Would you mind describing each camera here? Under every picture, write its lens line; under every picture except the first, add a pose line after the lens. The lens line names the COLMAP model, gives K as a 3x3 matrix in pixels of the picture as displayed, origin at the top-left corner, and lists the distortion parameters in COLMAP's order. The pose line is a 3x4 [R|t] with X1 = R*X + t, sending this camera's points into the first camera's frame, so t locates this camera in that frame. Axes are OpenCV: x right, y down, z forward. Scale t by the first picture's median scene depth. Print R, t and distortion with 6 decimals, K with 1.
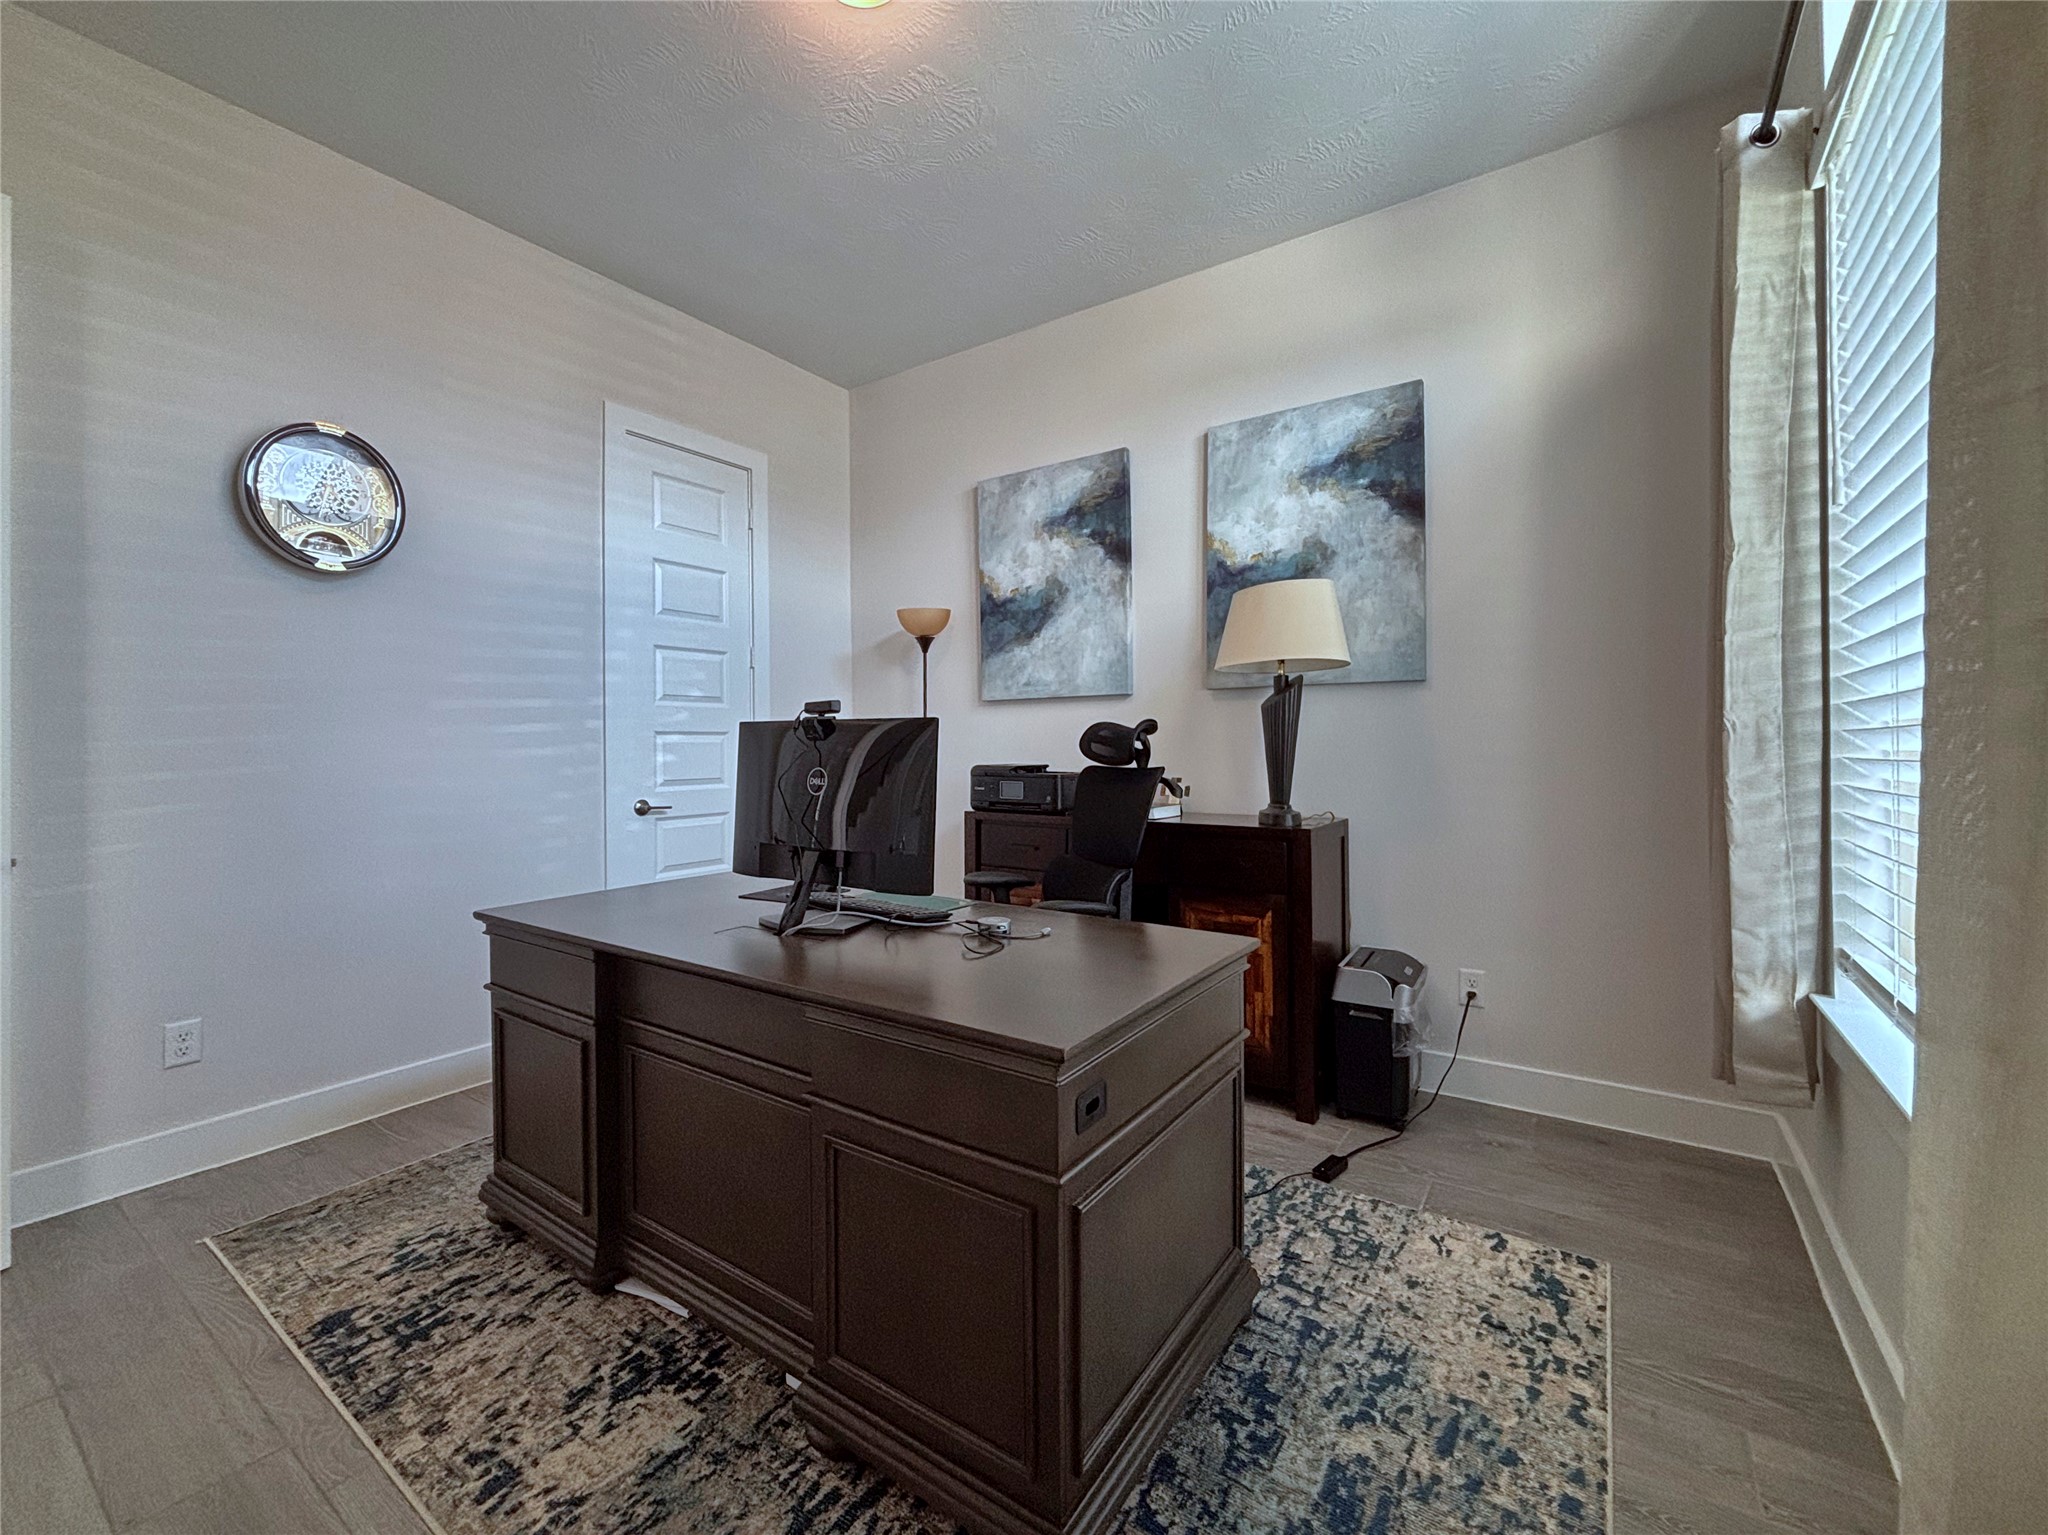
lens RADIAL K [[852.0, 0, 1024.0], [0, 852.0, 767.5], [0, 0, 1]] dist [-0.003585, -0.000856]
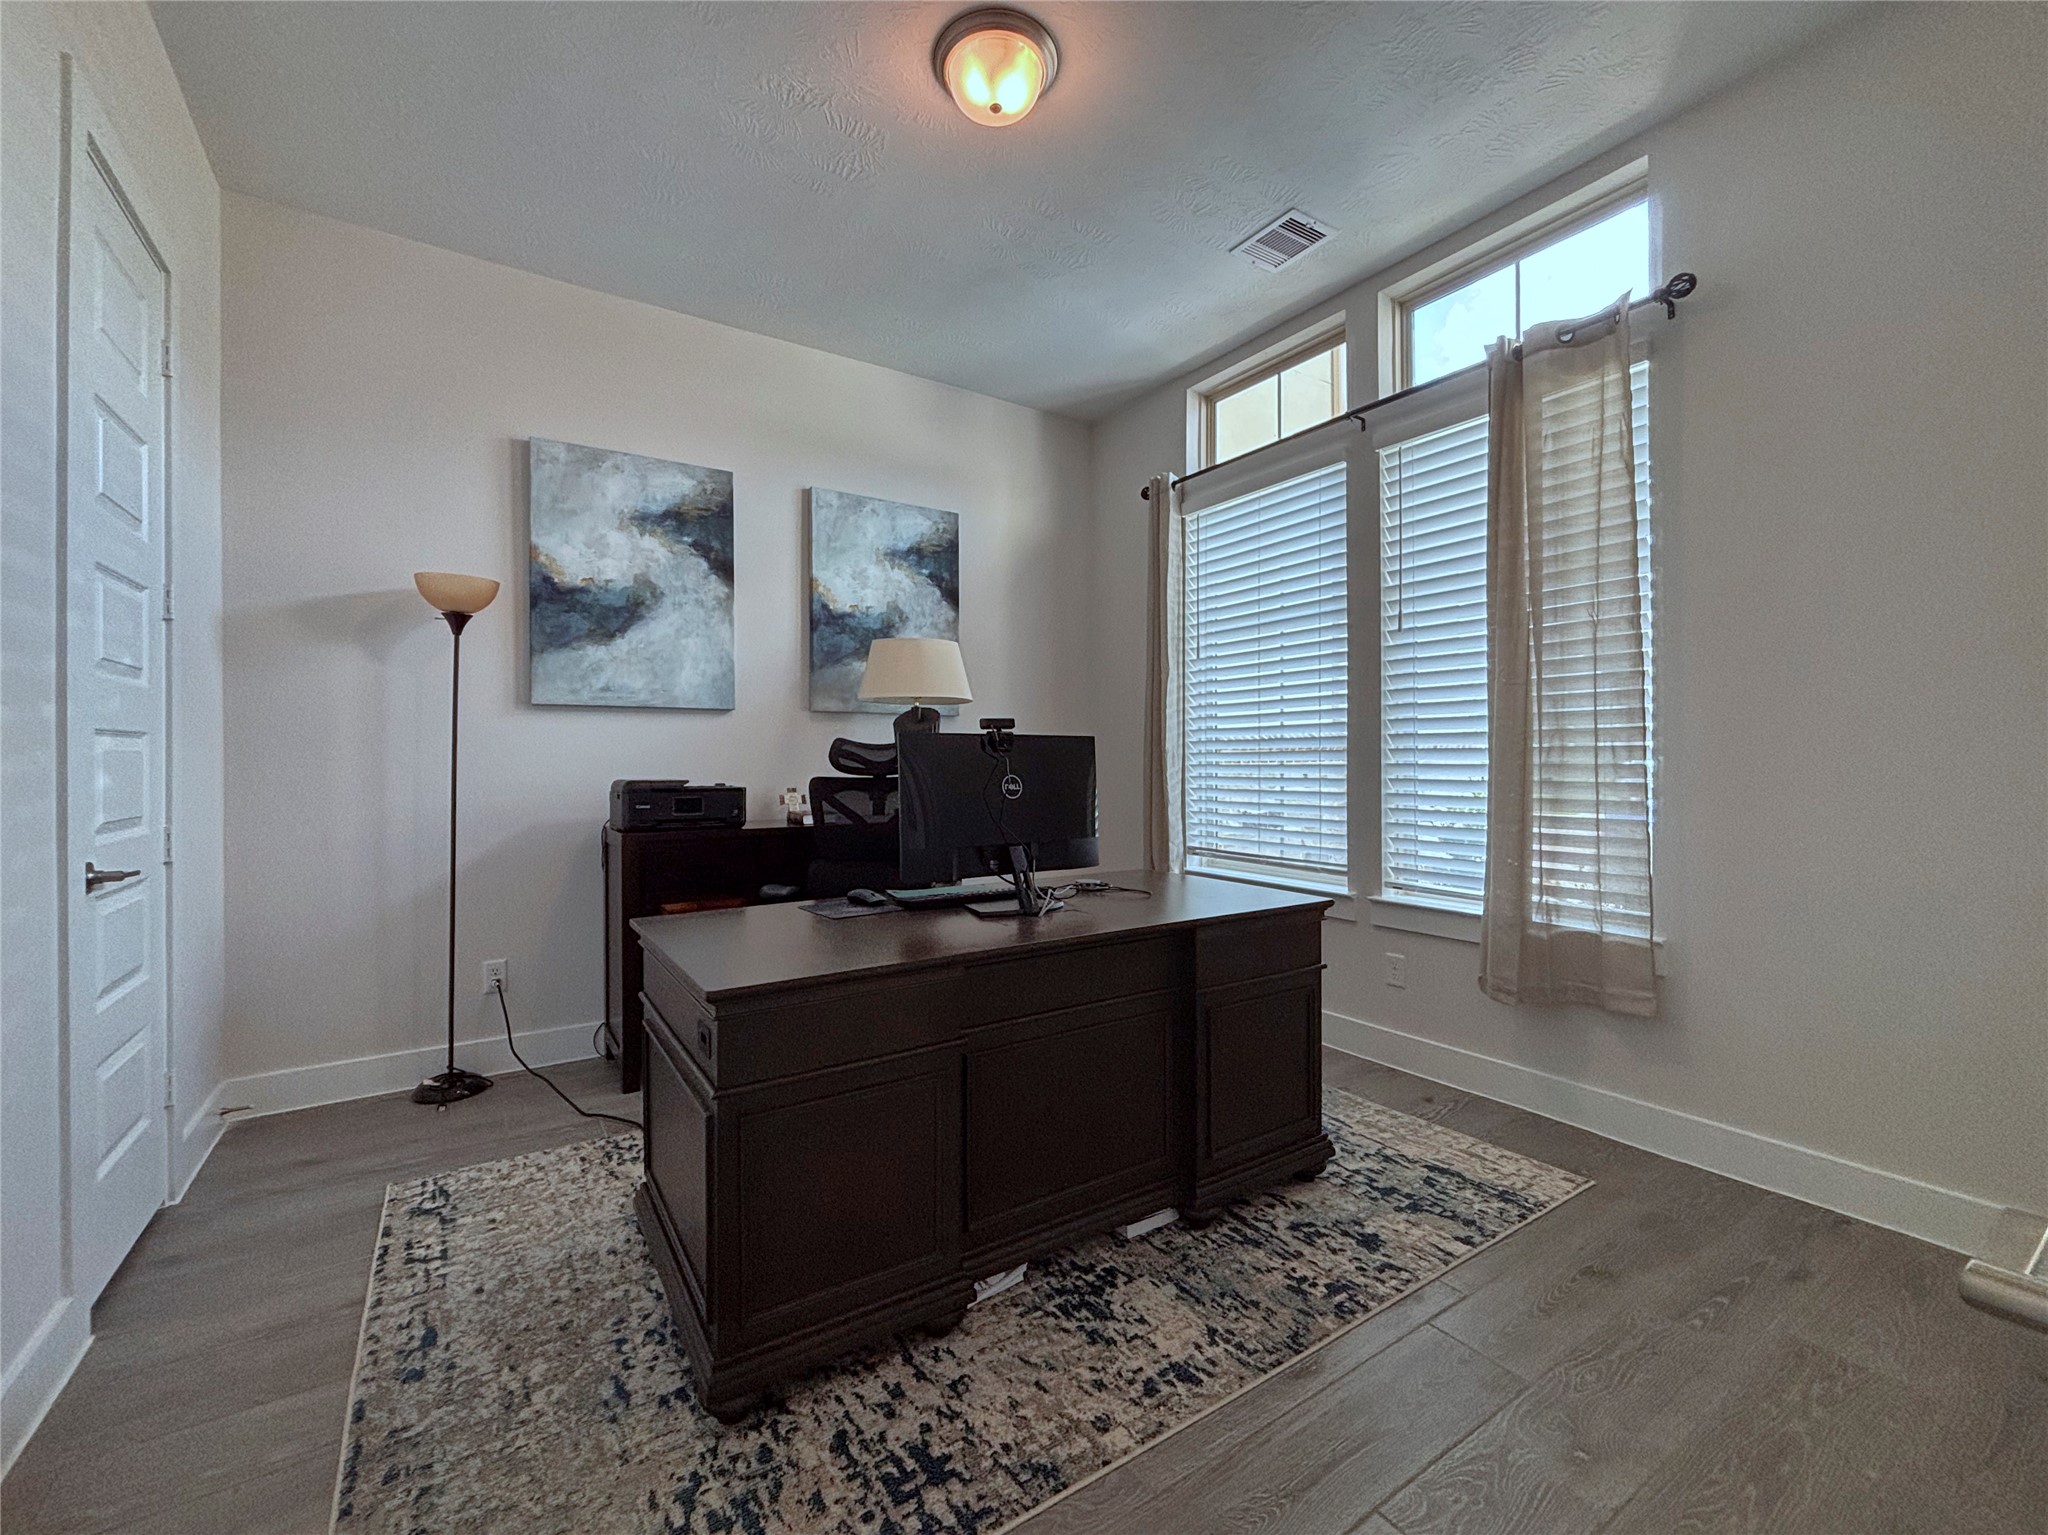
lens RADIAL K [[852.0, 0, 1024.0], [0, 852.0, 767.5], [0, 0, 1]] dist [-0.003585, -0.000856]
pose [[0.365561, -0.003129, 0.930782, -0.780390], [0.022929, 0.999721, -0.005644, -0.001736], [-0.930505, 0.023406, 0.365531, 0.324501]]
